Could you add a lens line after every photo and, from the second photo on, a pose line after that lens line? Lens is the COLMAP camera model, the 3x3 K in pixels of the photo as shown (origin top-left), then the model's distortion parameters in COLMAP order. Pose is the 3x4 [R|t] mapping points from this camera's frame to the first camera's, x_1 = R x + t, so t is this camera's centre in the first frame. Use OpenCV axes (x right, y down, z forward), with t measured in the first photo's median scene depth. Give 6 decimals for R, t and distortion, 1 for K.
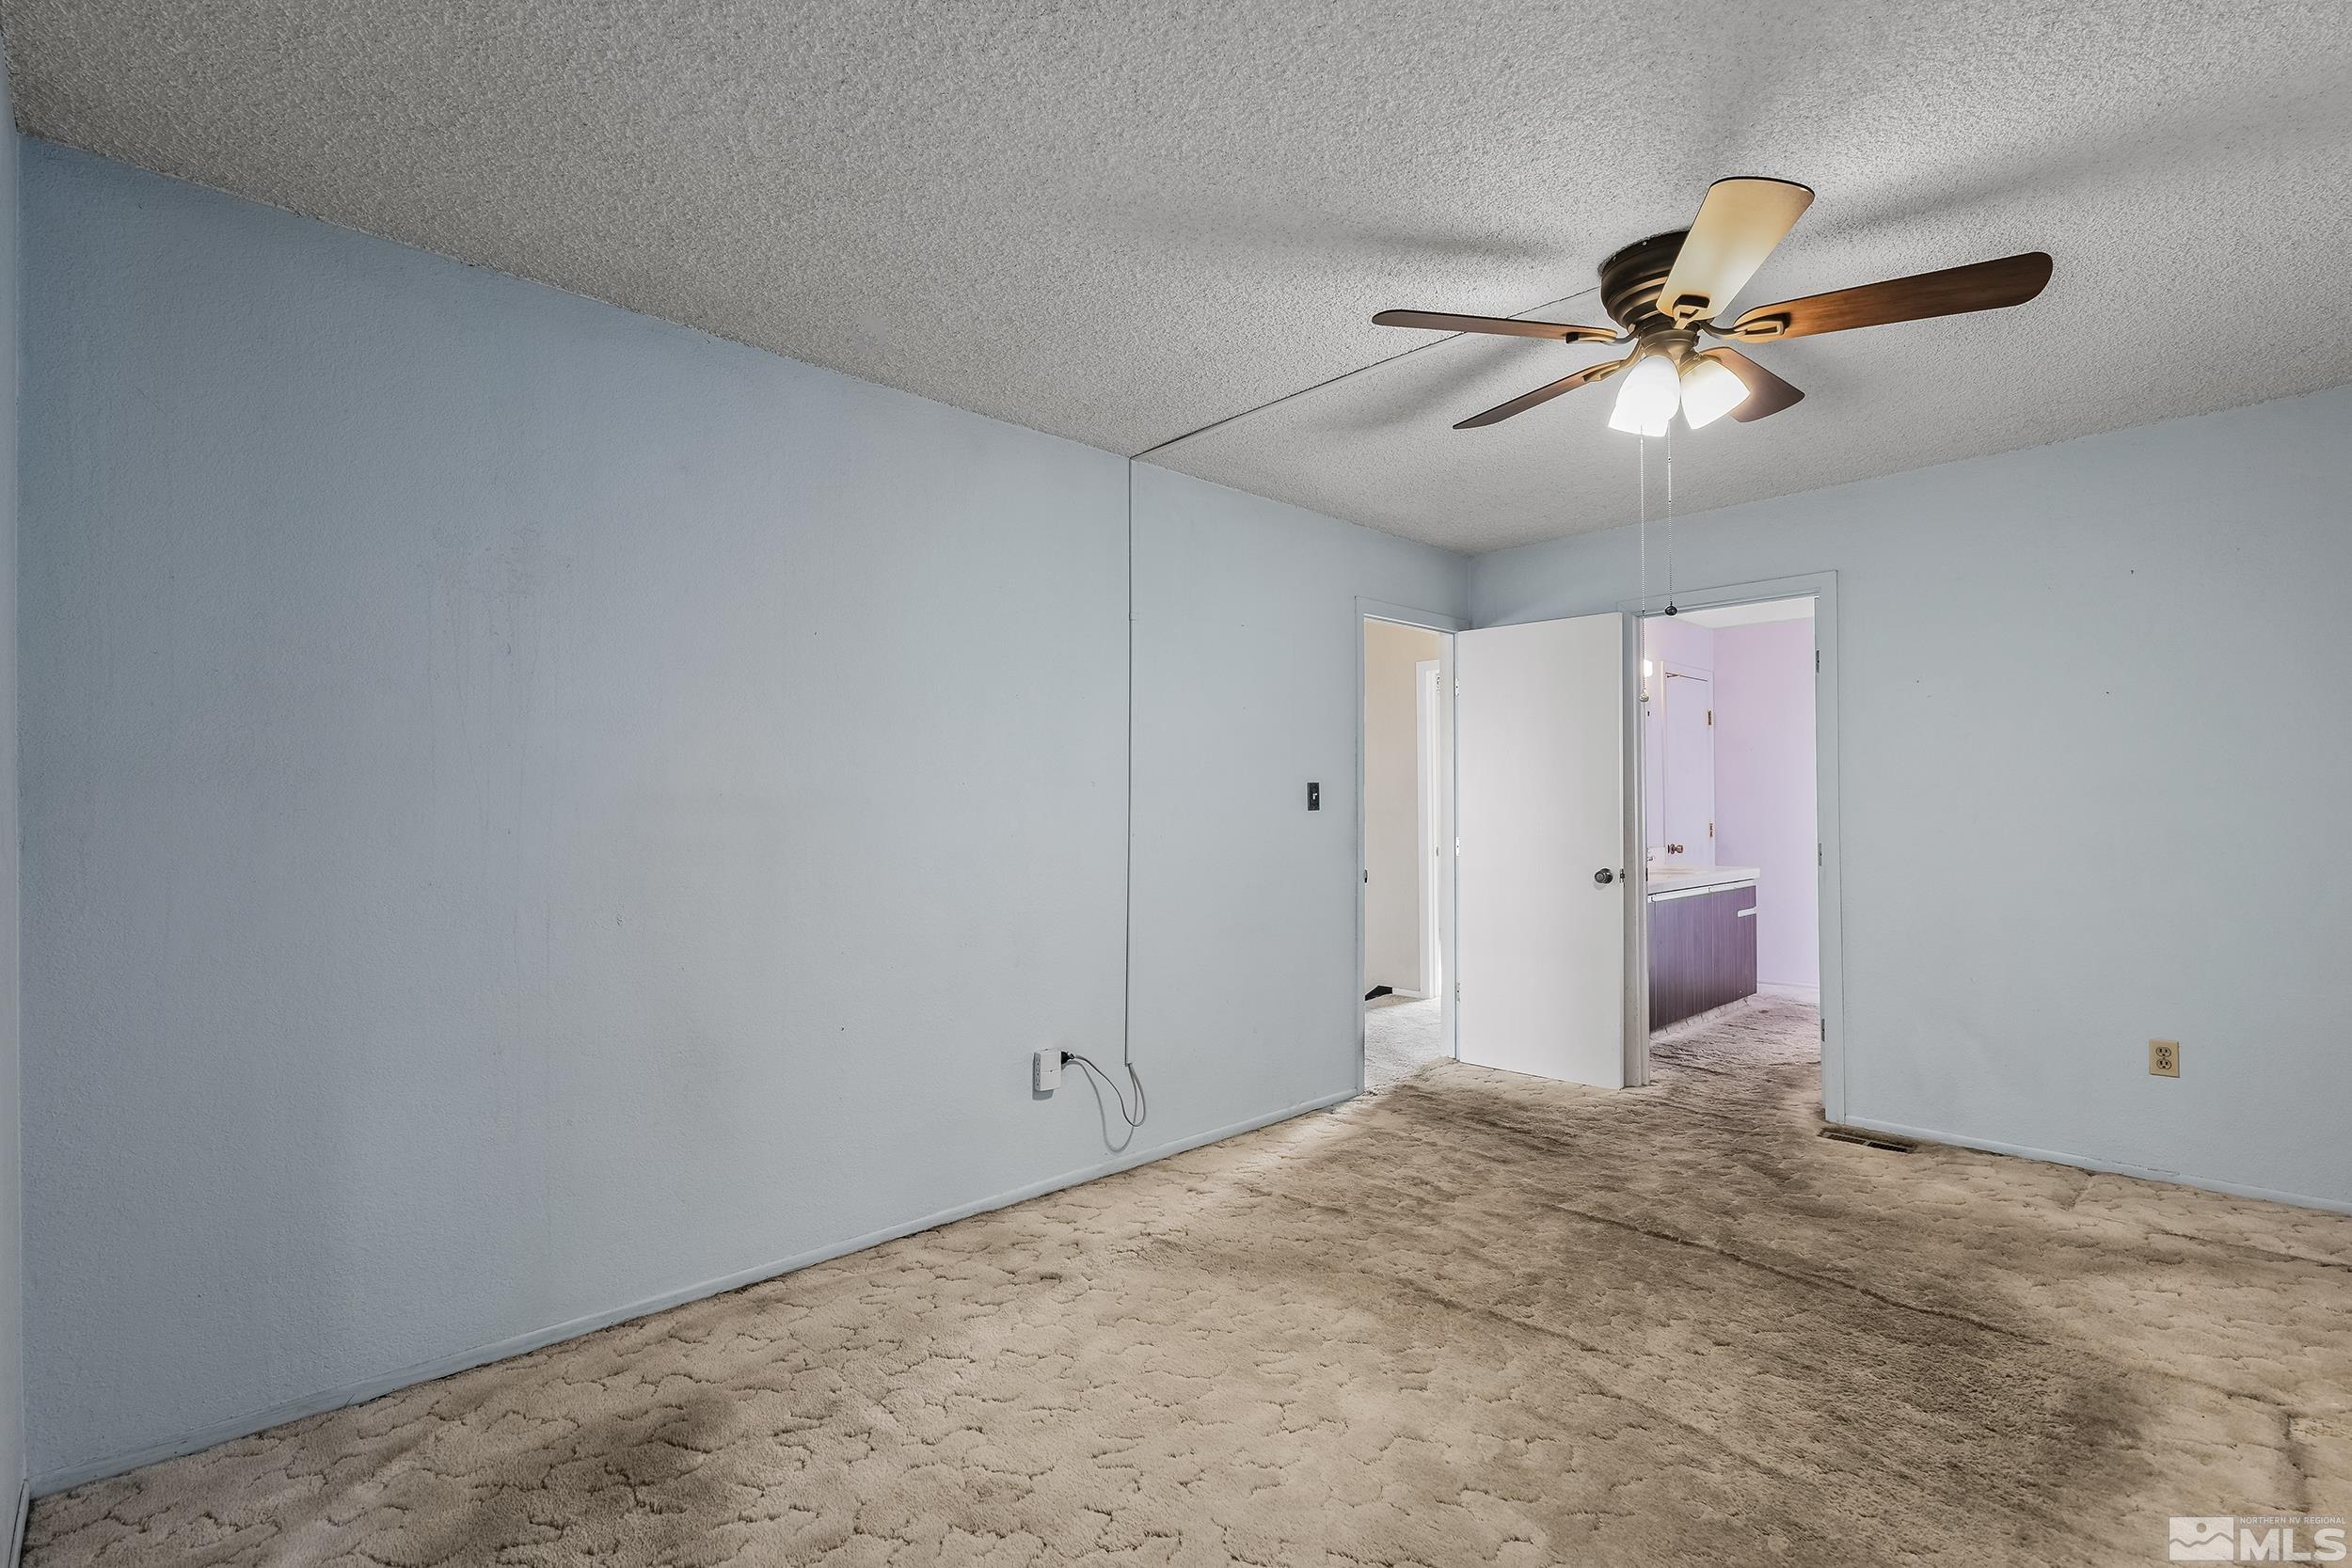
lens RADIAL K [[1085.3, 0, 1181.1], [0, 1085.3, 797.1], [0, 0, 1]] dist [-0.007537, 0.001619]
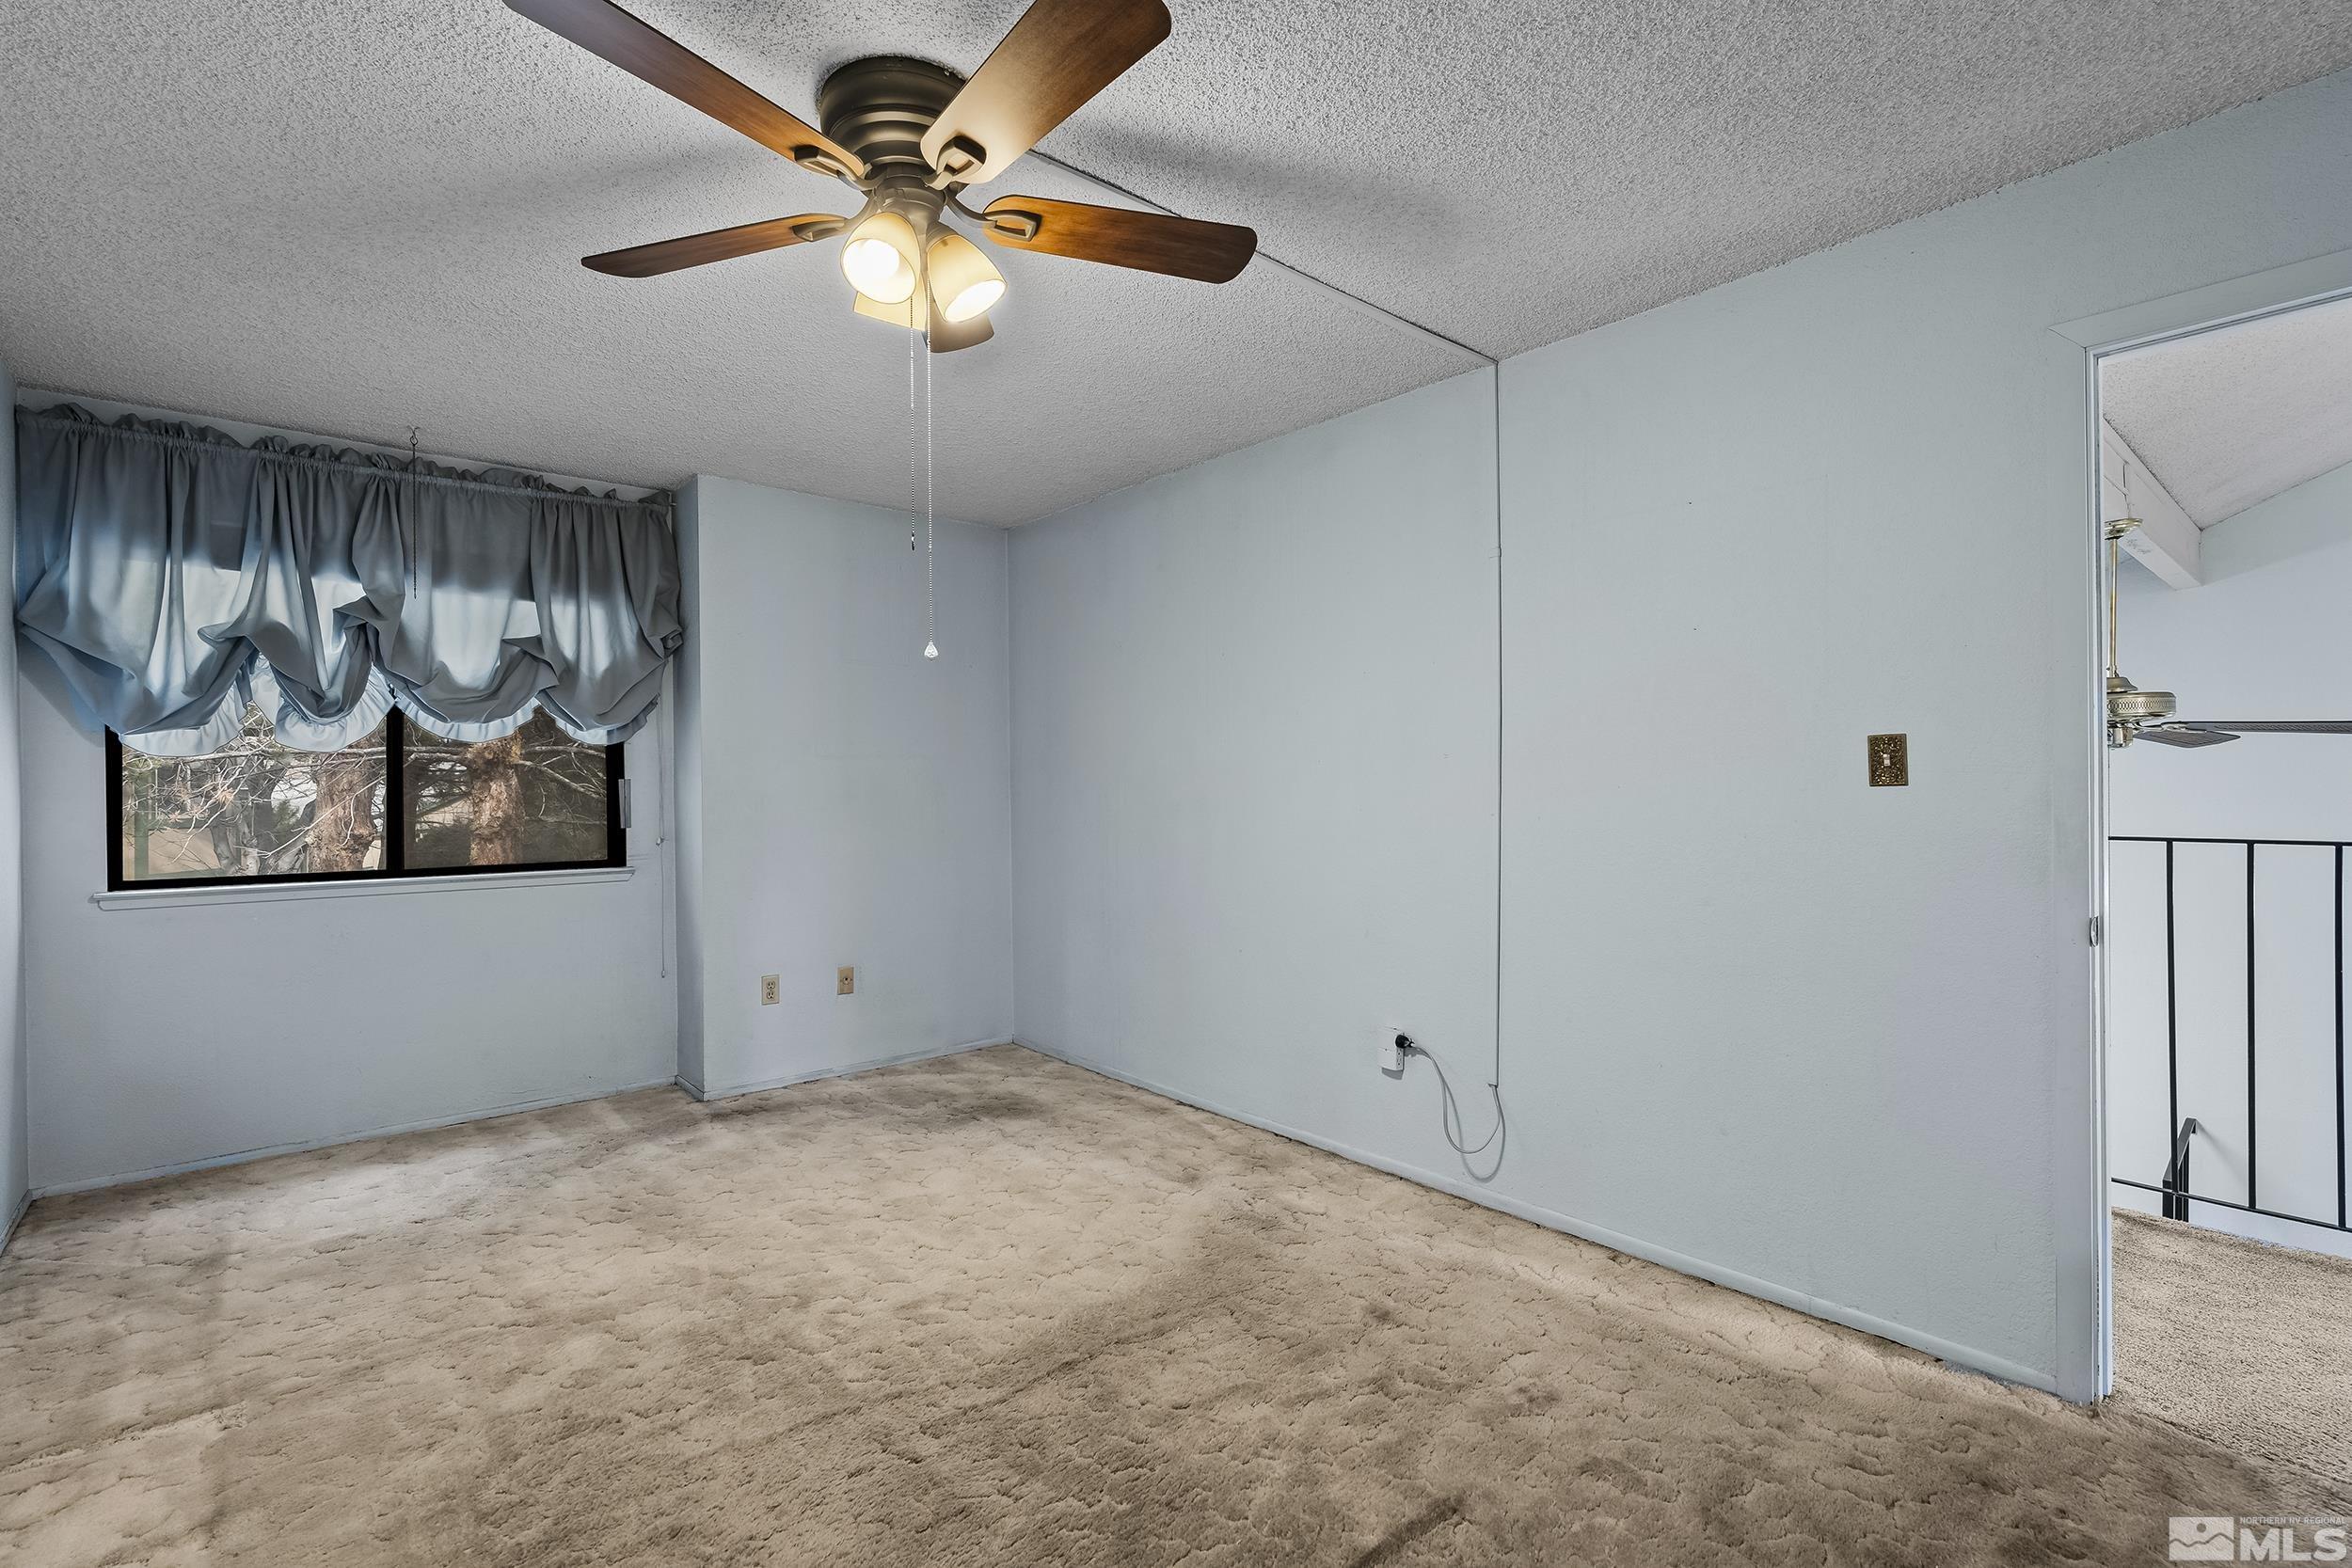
lens RADIAL K [[1085.3, 0, 1169.5], [0, 1085.3, 783.0], [0, 0, 1]] dist [-0.007537, 0.001619]
pose [[-0.057424, 0.008412, -0.998314, 0.894263], [0.011064, 0.999908, 0.007789, 0.003168], [0.998289, -0.010598, -0.057512, 0.891365]]
